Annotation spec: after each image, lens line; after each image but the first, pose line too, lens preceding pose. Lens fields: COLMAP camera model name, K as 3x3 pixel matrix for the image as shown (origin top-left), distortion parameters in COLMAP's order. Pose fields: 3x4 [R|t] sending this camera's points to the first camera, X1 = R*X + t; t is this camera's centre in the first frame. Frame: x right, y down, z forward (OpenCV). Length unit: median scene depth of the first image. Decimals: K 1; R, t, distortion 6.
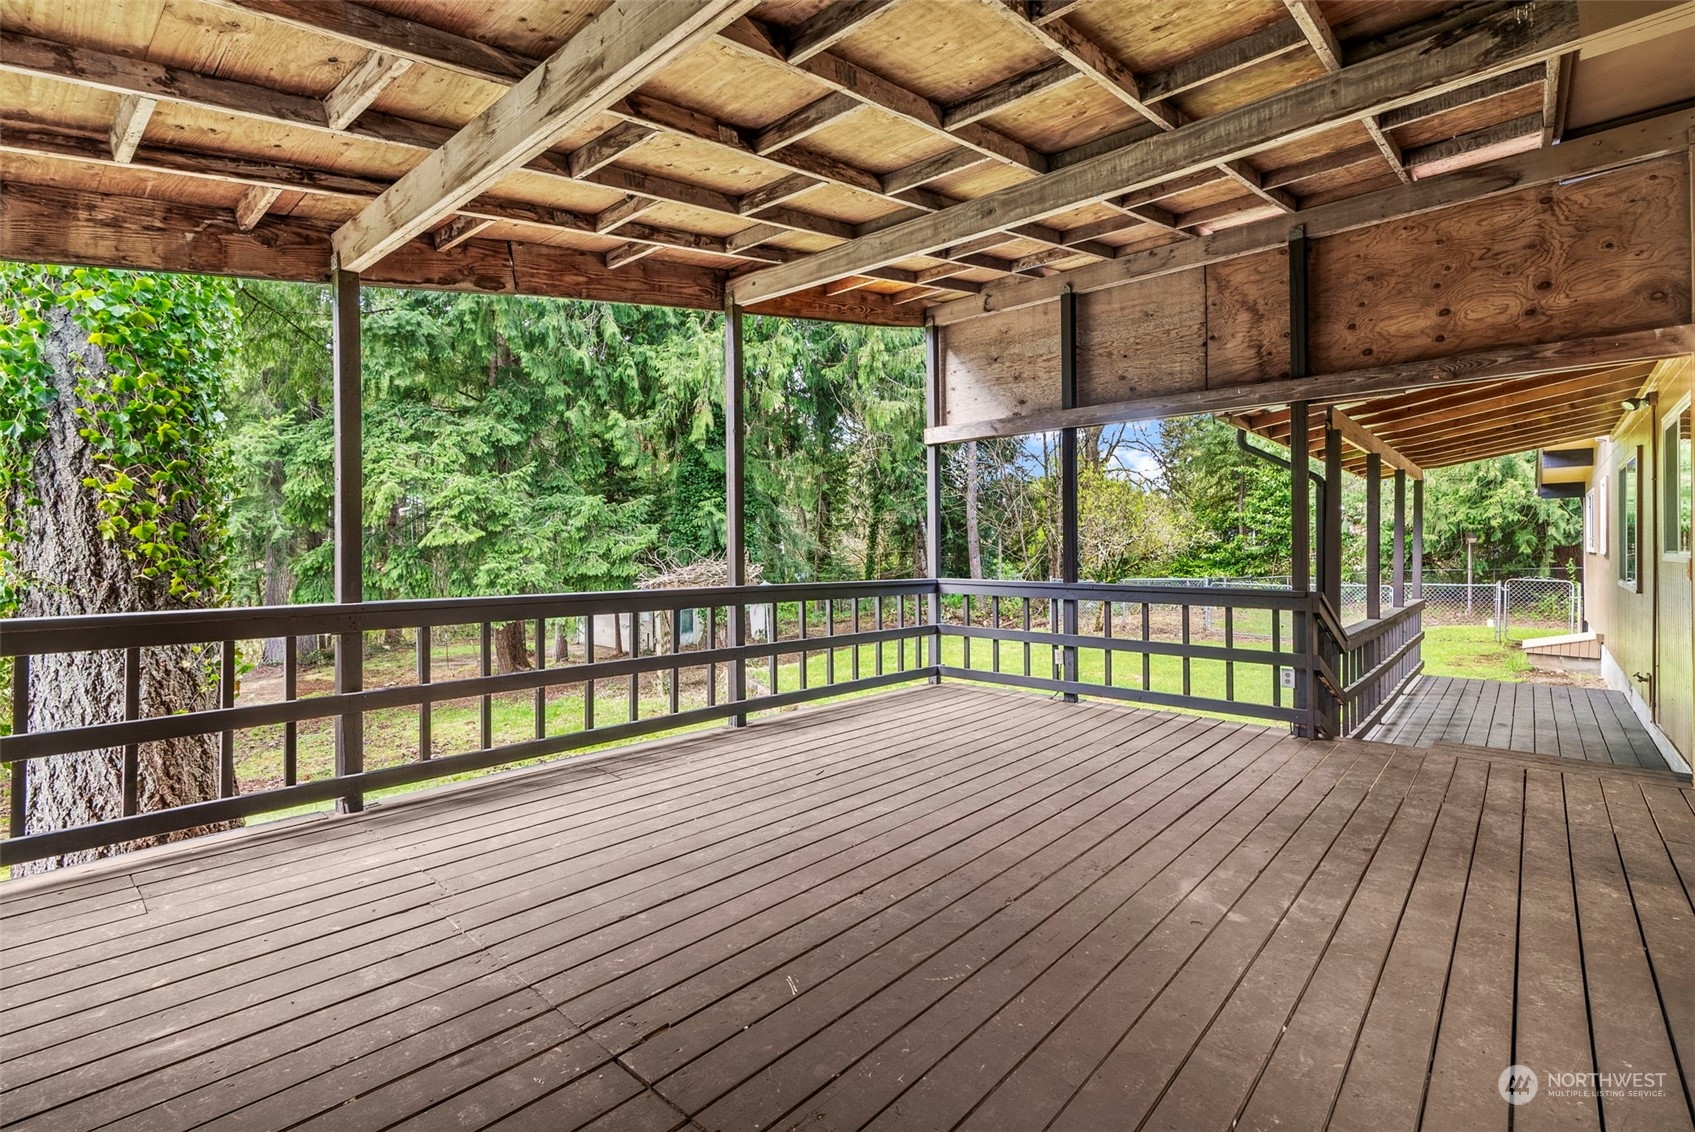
lens RADIAL K [[834.0, 0, 845.0], [0, 834.0, 558.4], [0, 0, 1]] dist [-0.001808, 0.000481]
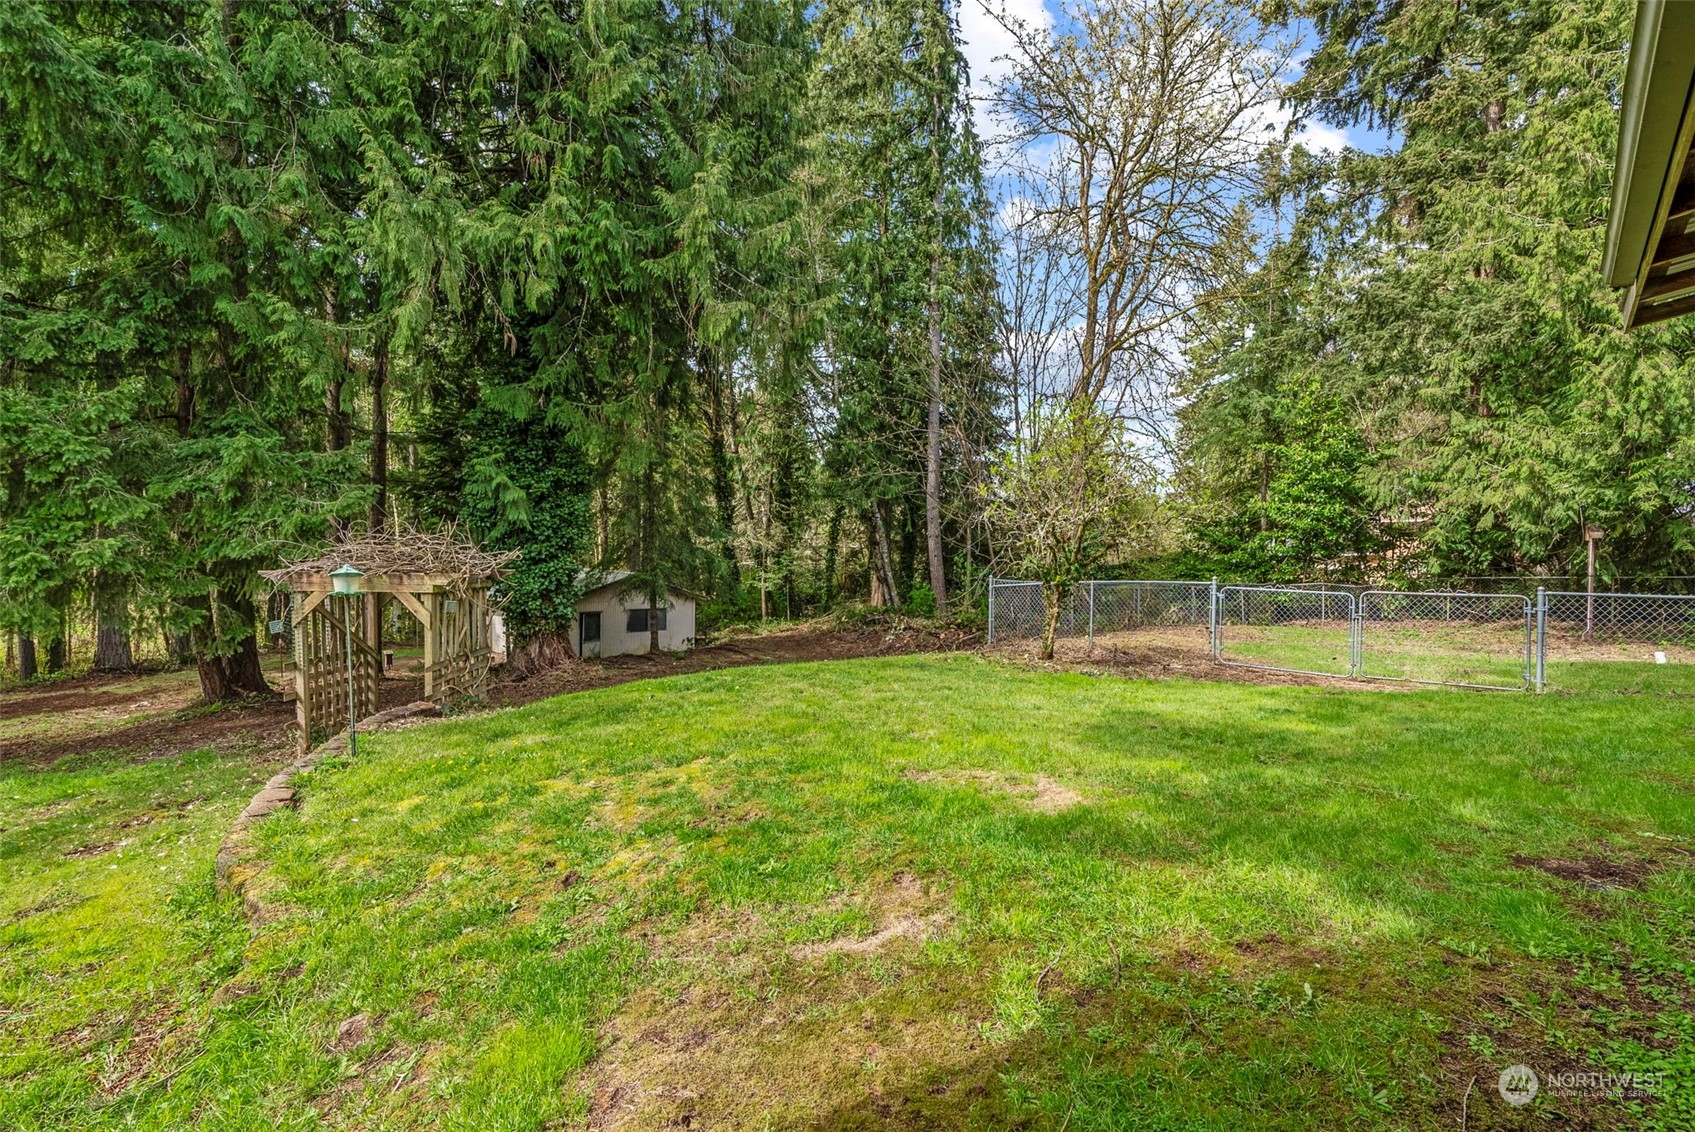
lens RADIAL K [[793.9, 0, 855.4], [0, 793.9, 555.6], [0, 0, 1]] dist [-0.001234, 0.000306]
pose [[0.999650, 0.013987, -0.022457, 0.112700], [-0.014237, 0.999838, -0.011019, 0.011030], [0.022299, 0.011335, 0.999687, 0.258804]]
